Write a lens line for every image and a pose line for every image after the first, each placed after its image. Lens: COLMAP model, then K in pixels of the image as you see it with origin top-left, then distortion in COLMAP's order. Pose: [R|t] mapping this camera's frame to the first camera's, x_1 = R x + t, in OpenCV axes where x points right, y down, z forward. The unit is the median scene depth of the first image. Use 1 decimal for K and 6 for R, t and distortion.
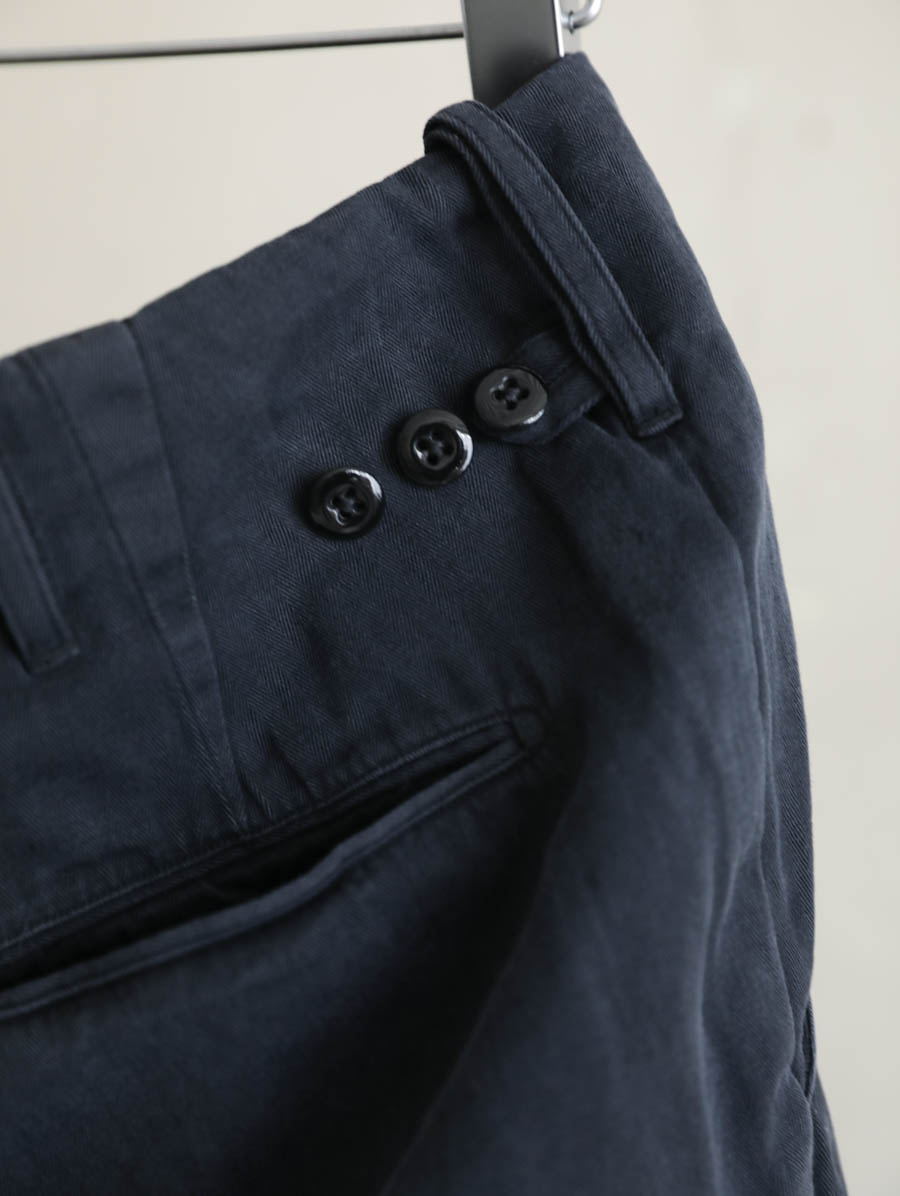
lens RADIAL K [[2276.4, 0, 450.0], [0, 2276.4, 598.0], [0, 0, 1]] dist [0.040552, 0.131820]
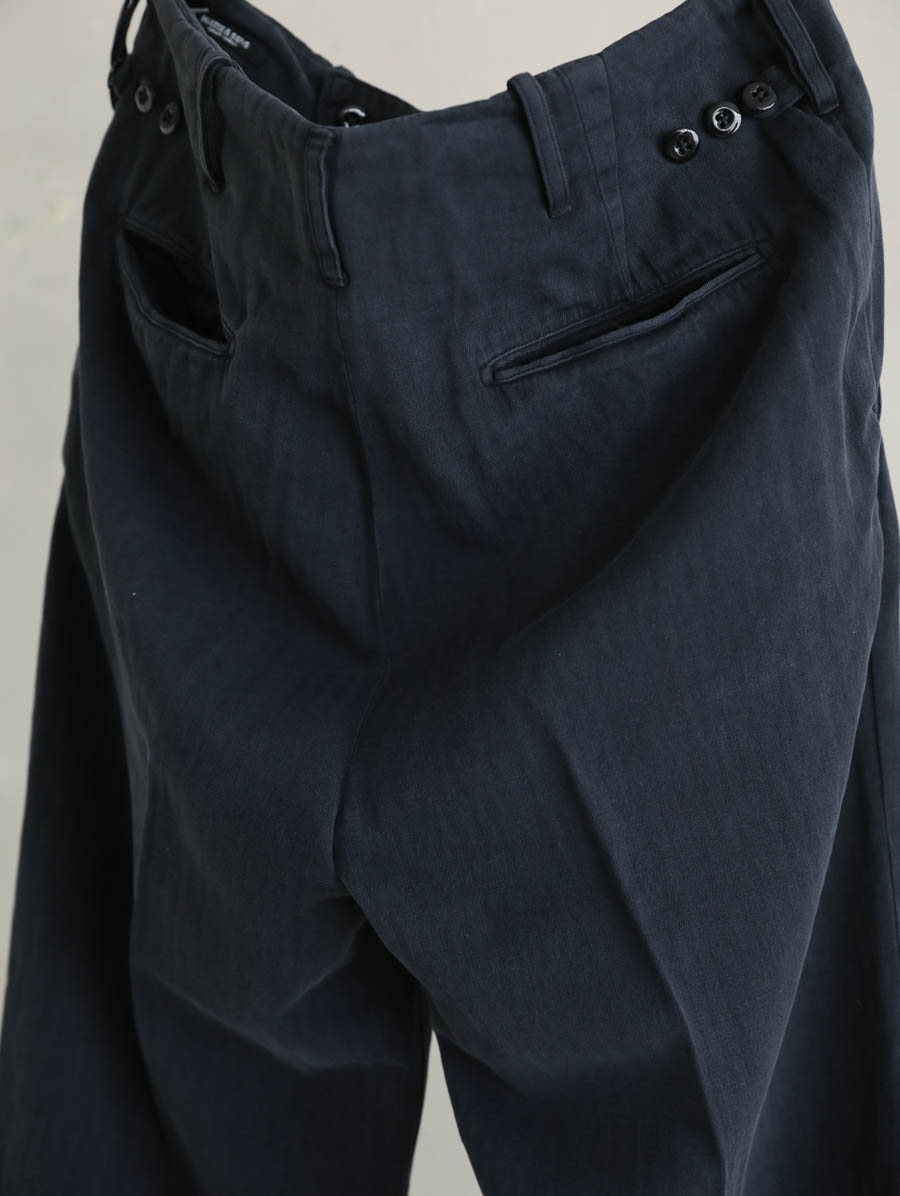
lens RADIAL K [[1824.0, 0, 450.0], [0, 1824.0, 598.0], [0, 0, 1]] dist [0.054442, 0.029755]
pose [[0.999455, 0.007920, 0.032053, -0.326188], [-0.012009, 0.991513, 0.129450, 0.166553], [-0.030756, -0.129764, 0.991068, -0.801589]]
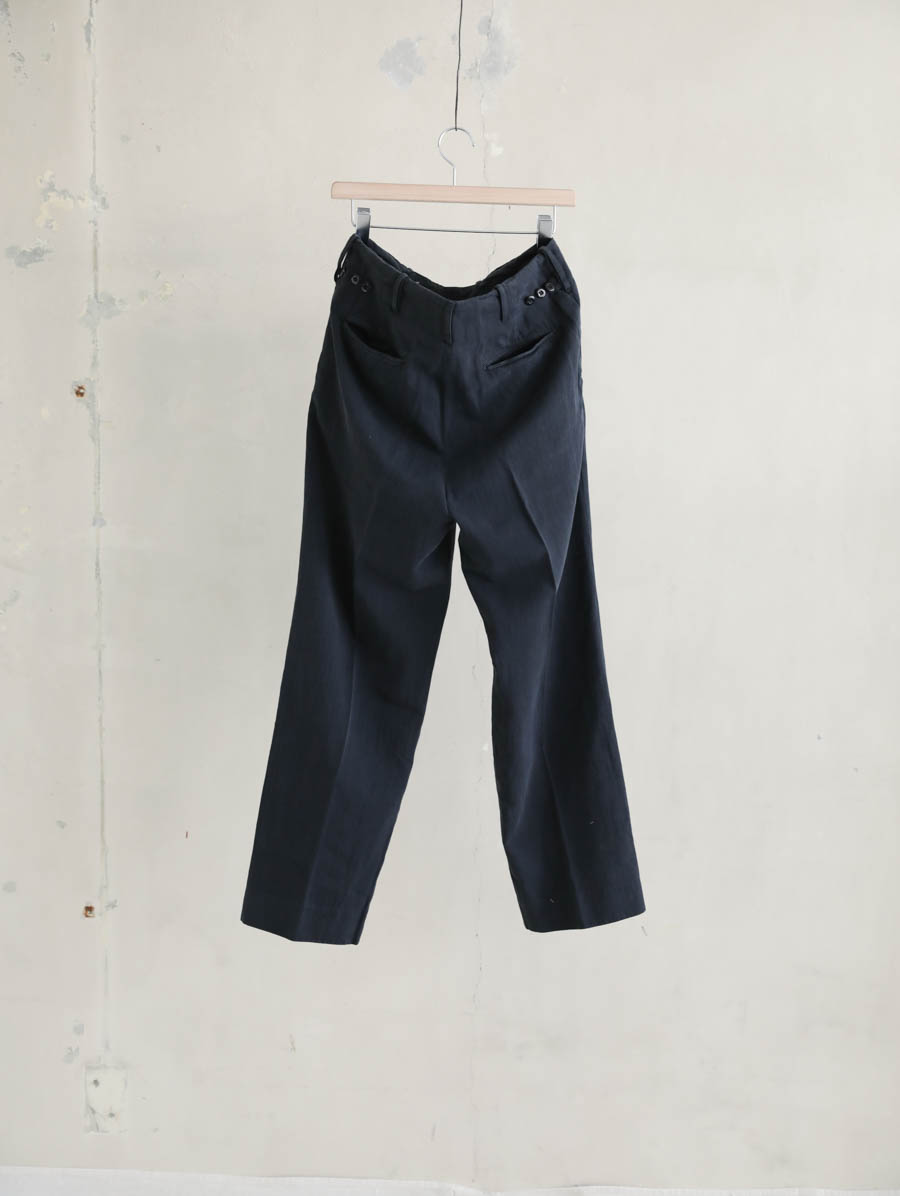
lens RADIAL K [[1758.9, 0, 450.0], [0, 1758.9, 598.0], [0, 0, 1]] dist [0.115647, -1.211098]
pose [[0.919968, -0.060987, 0.387221, -2.693630], [-0.004540, 0.986099, 0.166097, -0.039493], [-0.391968, -0.154562, 0.906902, -4.496666]]
